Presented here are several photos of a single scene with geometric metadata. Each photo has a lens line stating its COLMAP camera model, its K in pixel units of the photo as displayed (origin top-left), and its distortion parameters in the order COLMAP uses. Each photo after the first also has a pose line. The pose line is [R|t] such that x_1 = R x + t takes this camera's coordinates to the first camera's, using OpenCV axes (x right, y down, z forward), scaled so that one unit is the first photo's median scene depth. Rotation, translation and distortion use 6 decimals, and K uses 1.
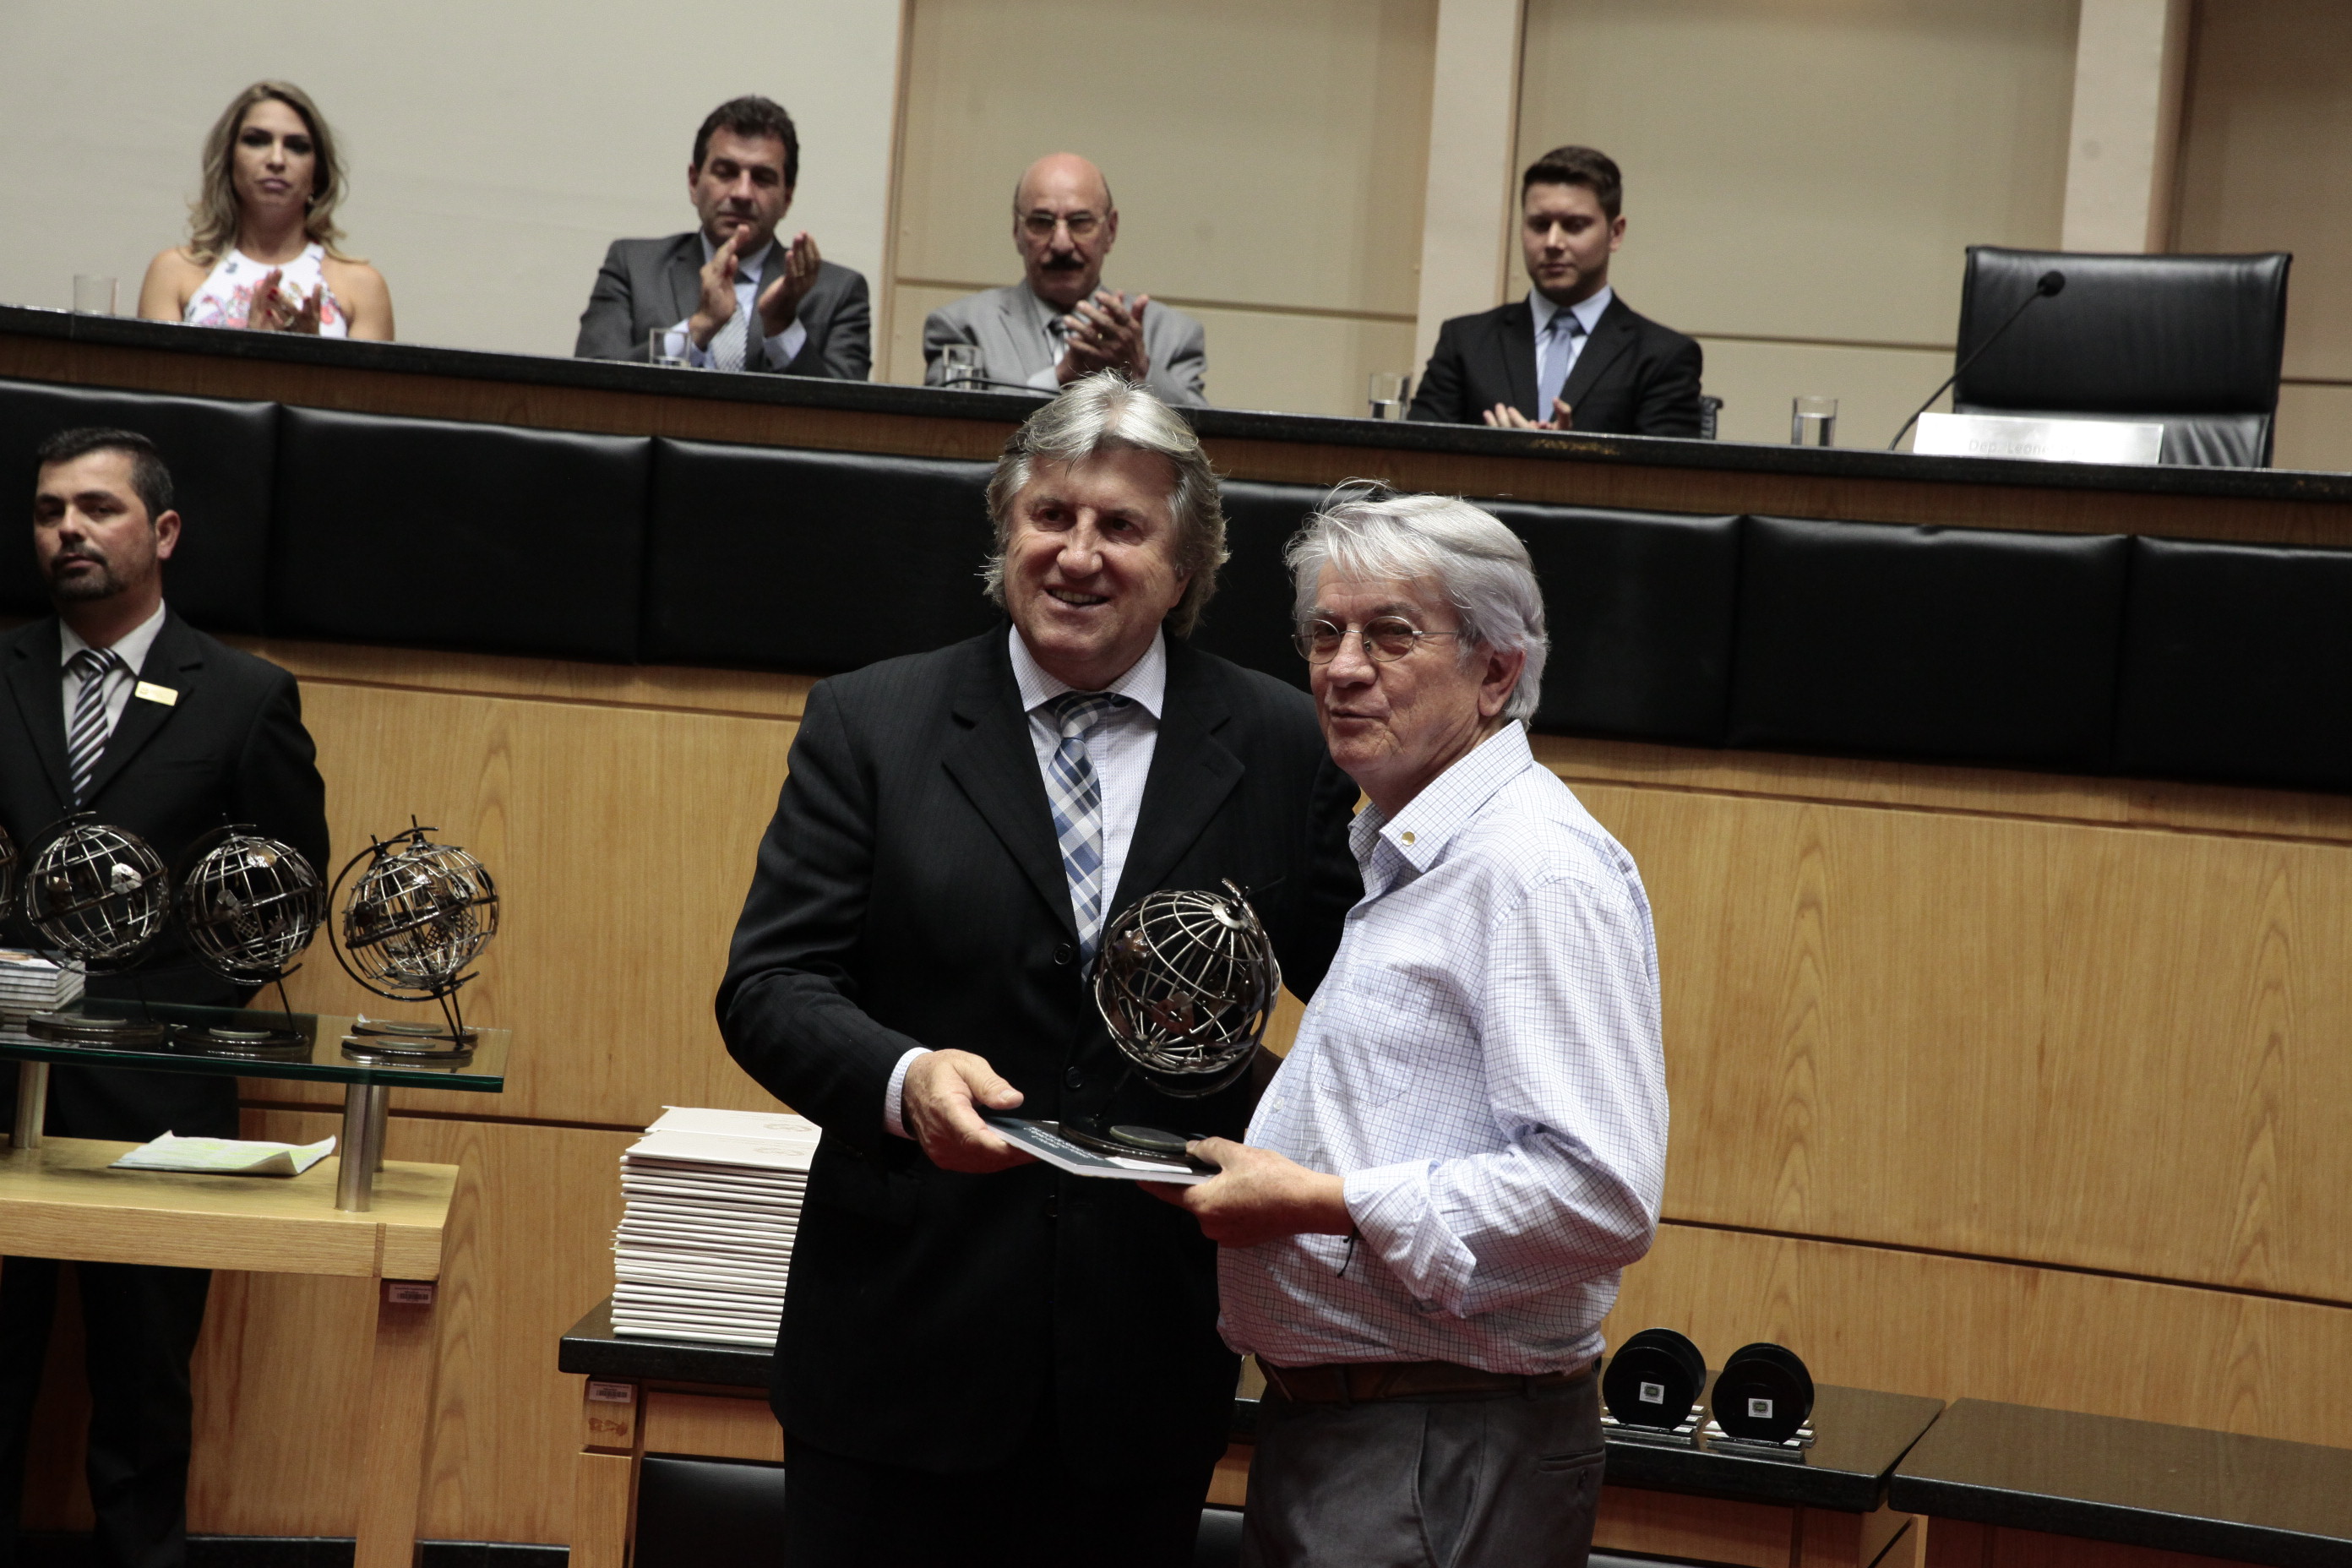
lens RADIAL K [[4530.3, 0, 1168.5], [0, 4530.3, 805.0], [0, 0, 1]] dist [0.228982, 0.288279]
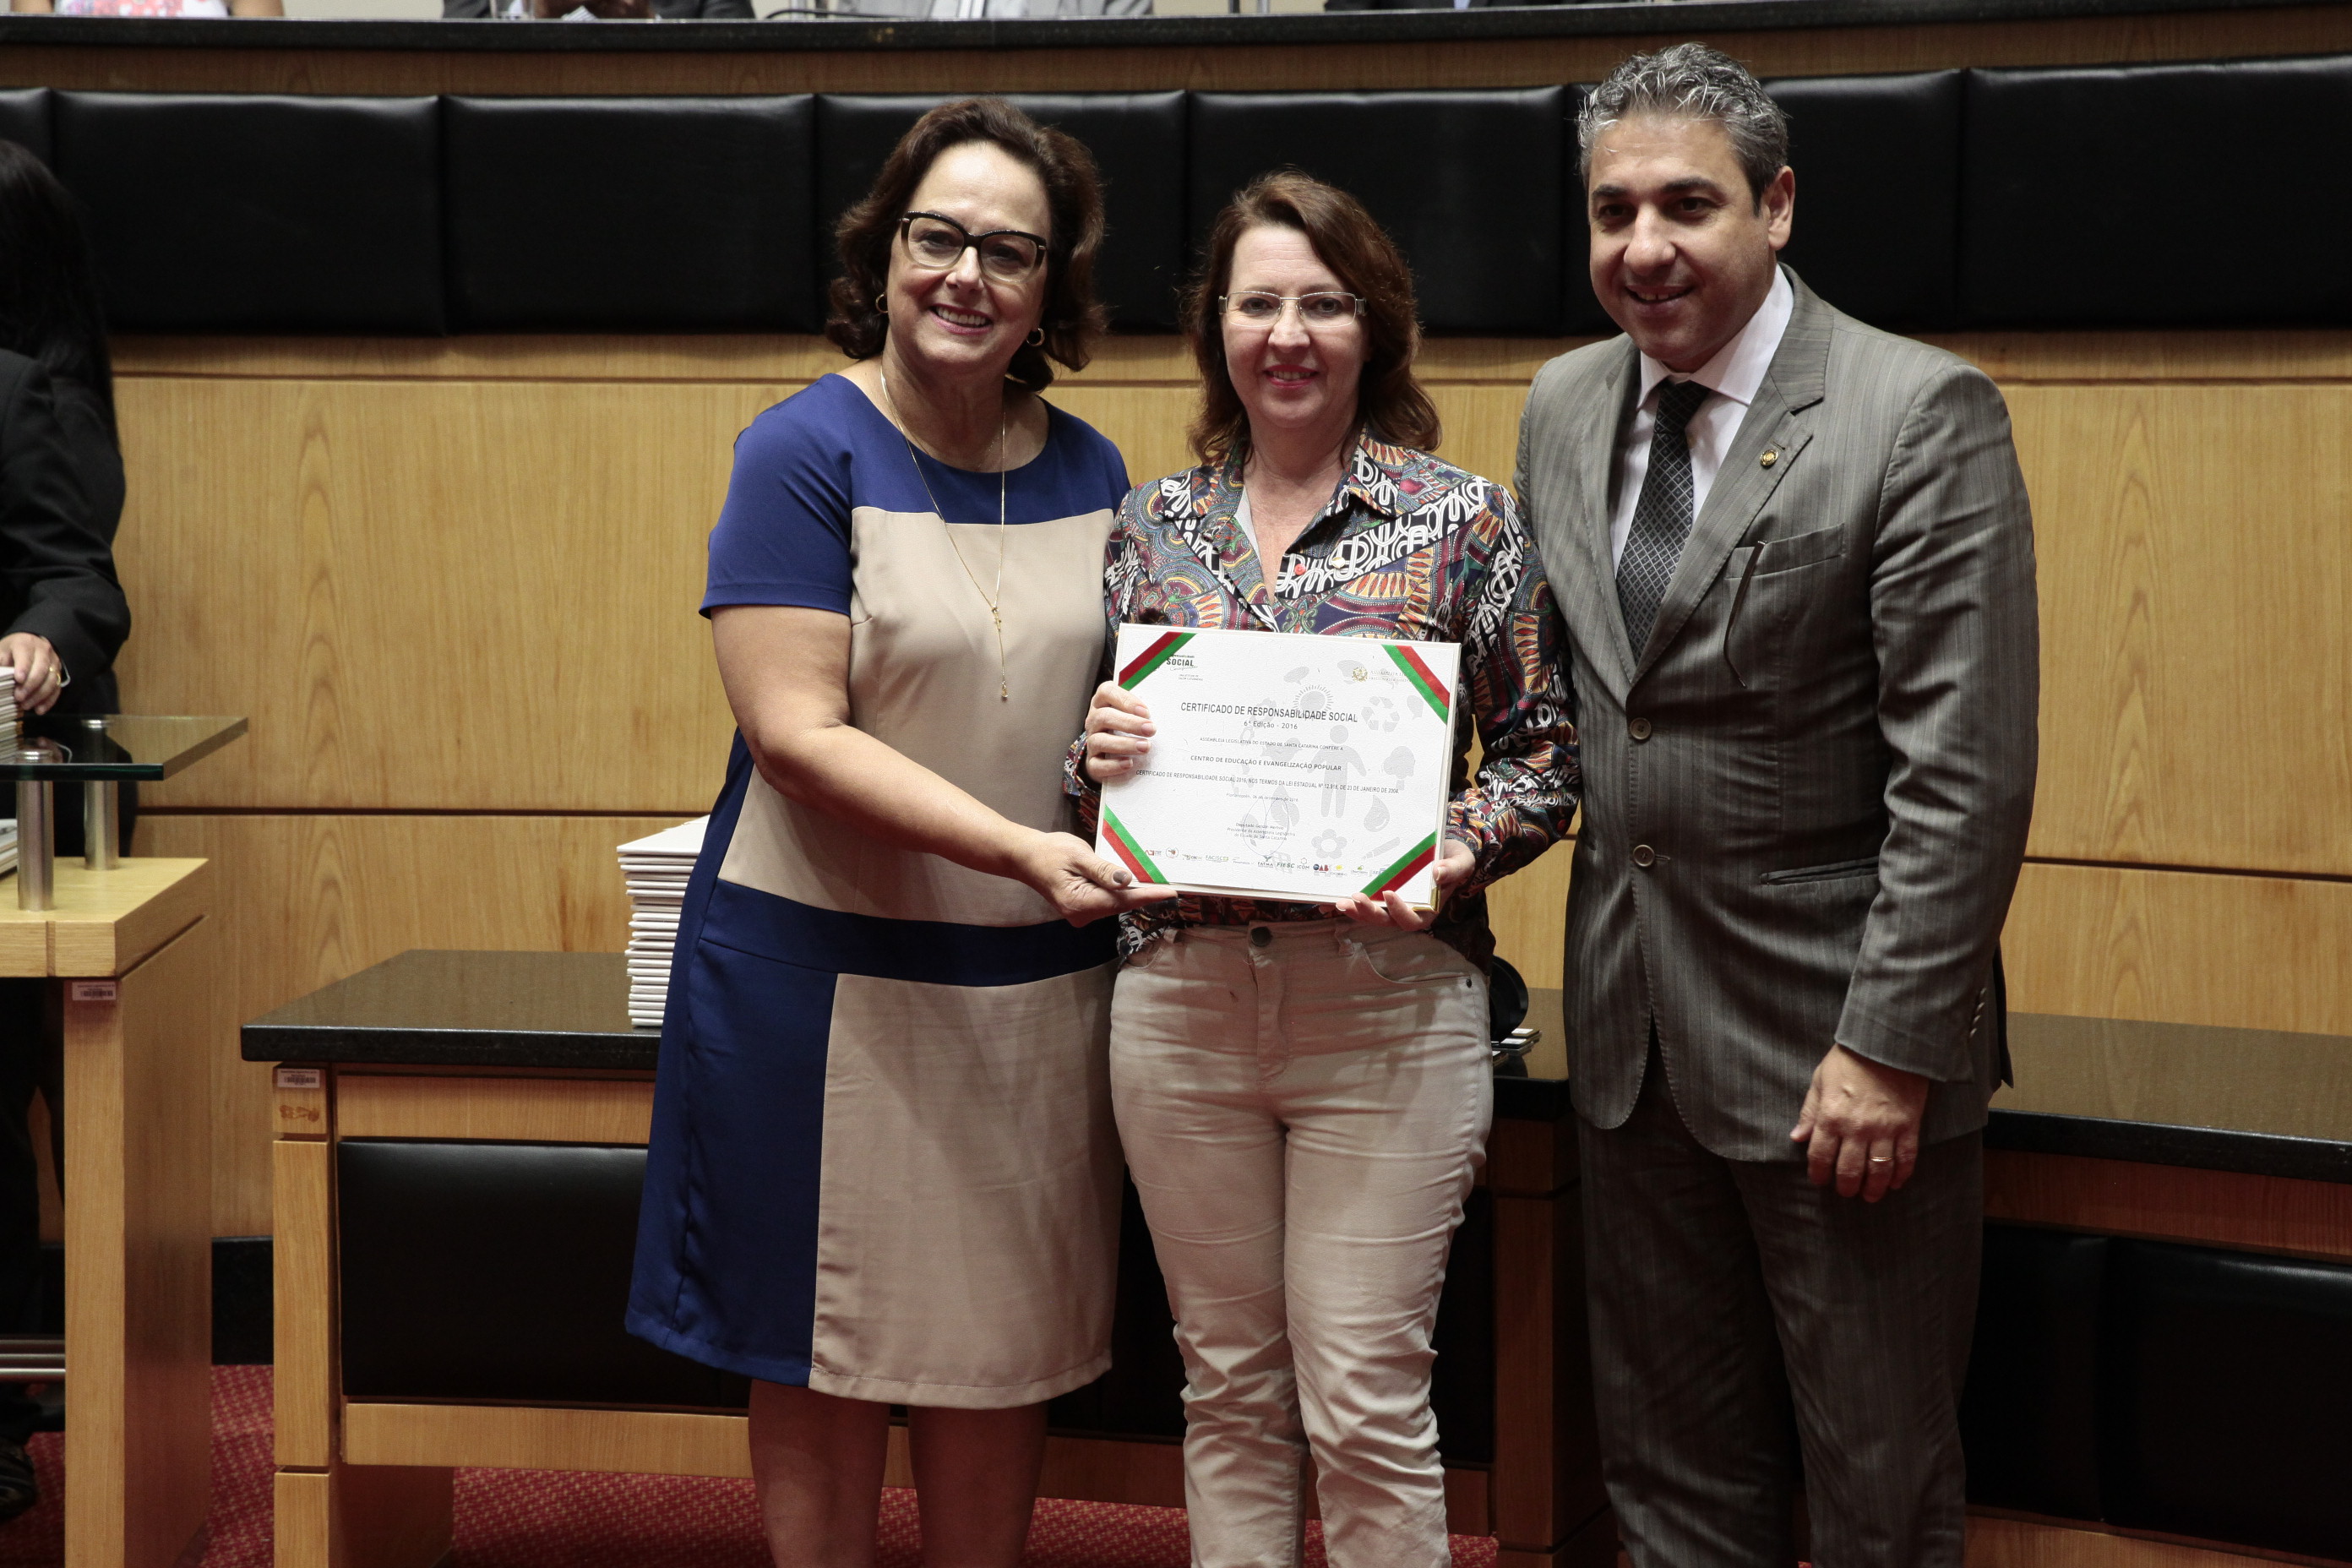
lens RADIAL K [[4534.6, 0, 1150.3], [0, 4534.6, 791.2], [0, 0, 1]] dist [0.216208, 0.292546]
pose [[0.992031, -0.067902, -0.106128, 0.131466], [0.075504, 0.994732, 0.069332, 0.009695], [0.100862, -0.076793, 0.991932, 0.043580]]
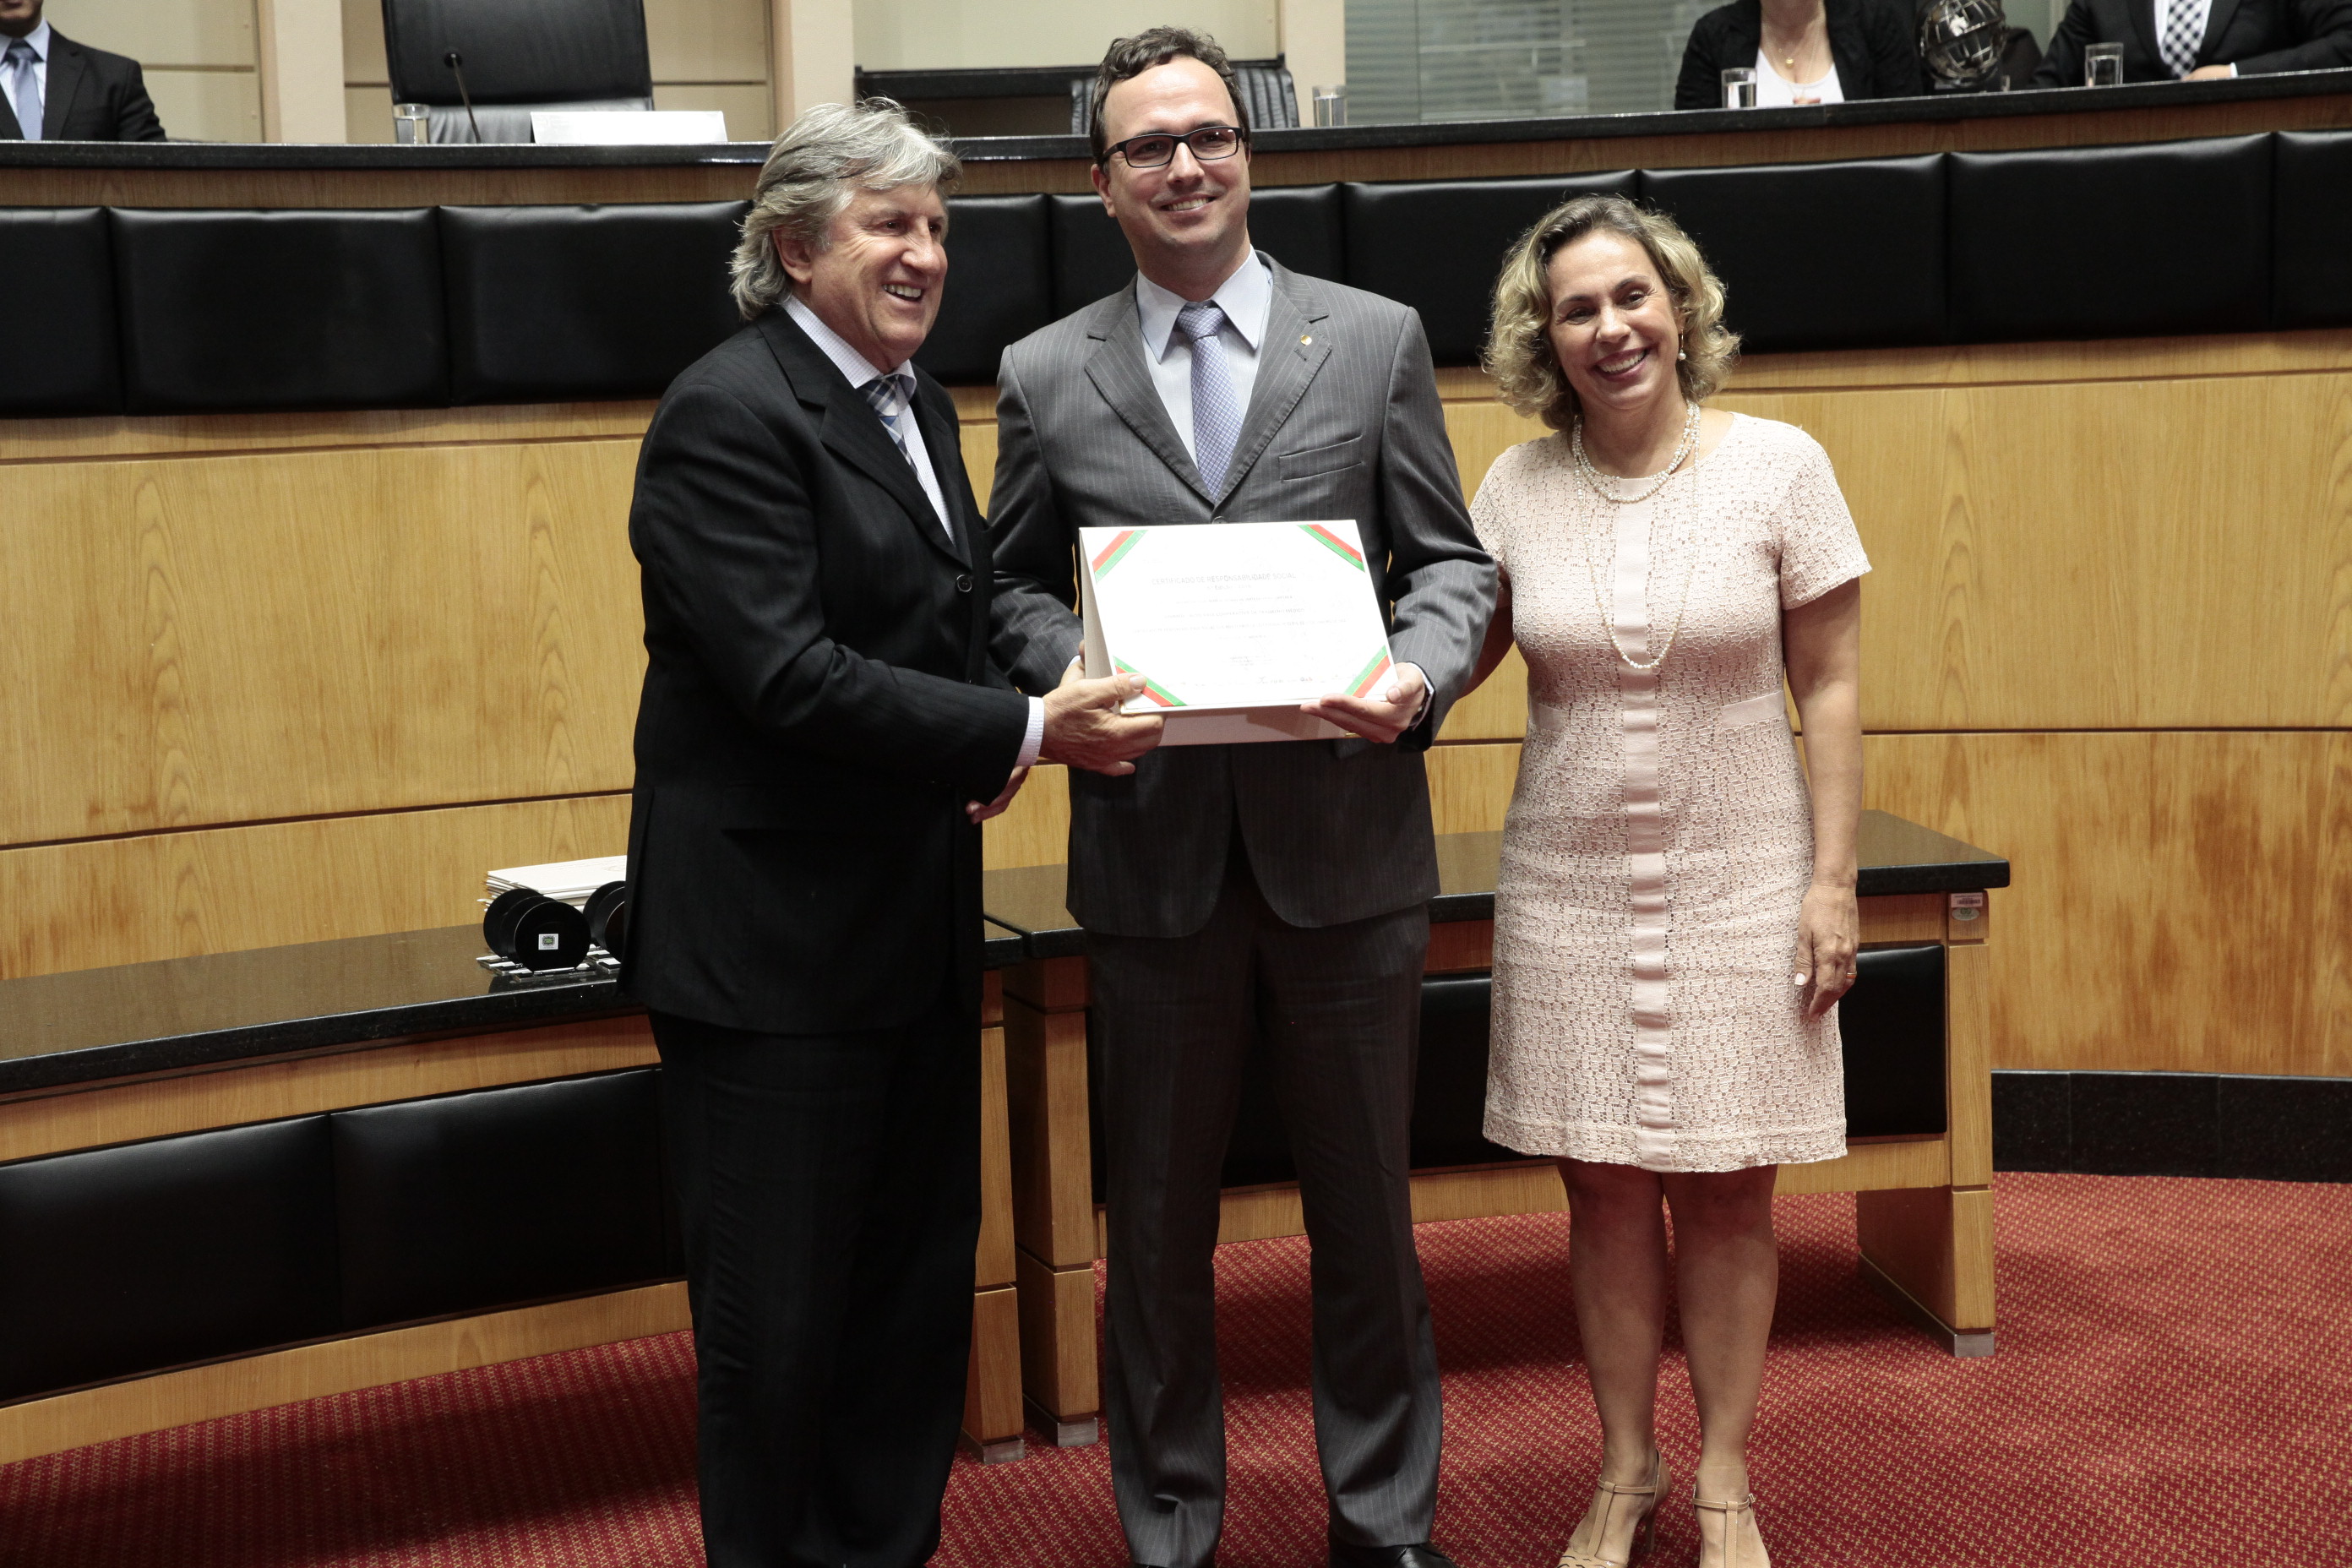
lens RADIAL K [[3526.9, 0, 1174.2], [0, 3526.9, 790.4], [0, 0, 1]] dist [0.119815, 0.115298]
pose [[0.782840, -0.179884, 0.595653, -0.301800], [0.117586, 0.982819, 0.142268, -0.023603], [-0.611011, -0.041333, 0.790542, 0.145013]]
